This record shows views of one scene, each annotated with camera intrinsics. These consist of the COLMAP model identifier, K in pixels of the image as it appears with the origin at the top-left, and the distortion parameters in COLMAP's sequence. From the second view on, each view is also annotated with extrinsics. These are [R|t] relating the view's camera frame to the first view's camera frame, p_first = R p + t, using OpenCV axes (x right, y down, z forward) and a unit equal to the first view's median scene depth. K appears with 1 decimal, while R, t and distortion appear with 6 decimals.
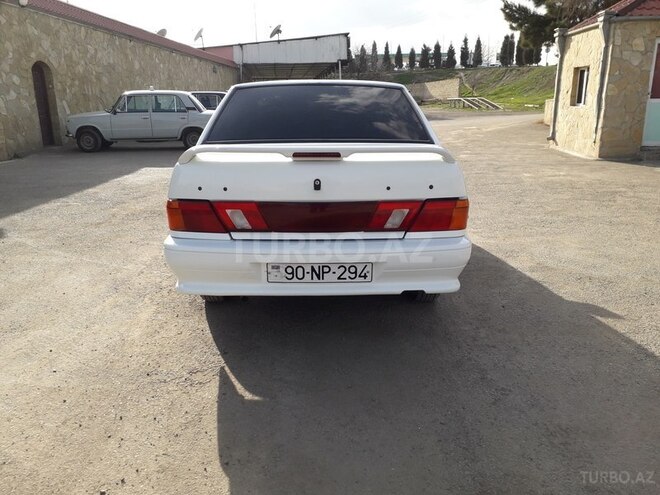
lens RADIAL K [[532.1, 0, 330.5], [0, 532.1, 249.8], [0, 0, 1]] dist [-0.001603, 0.001971]
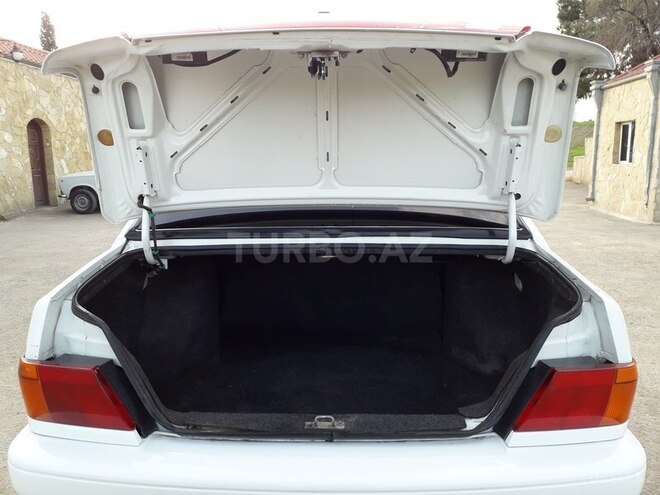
lens RADIAL K [[533.2, 0, 327.1], [0, 533.2, 247.4], [0, 0, 1]] dist [0.000143, 0.002622]
pose [[0.999432, 0.003209, -0.033537, -0.000382], [-0.006792, 0.994208, -0.107261, -0.029835], [0.032998, 0.107428, 0.993665, 0.102837]]
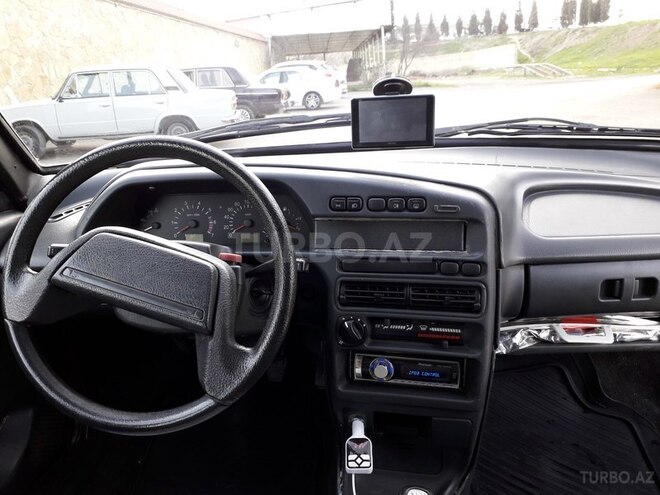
lens RADIAL K [[532.1, 0, 330.5], [0, 532.1, 249.8], [0, 0, 1]] dist [-0.001603, 0.001971]
pose [[0.996277, -0.021594, -0.083462, -0.006749], [0.024815, 0.998979, 0.037759, -0.080485], [0.082562, -0.039690, 0.995795, 0.332199]]
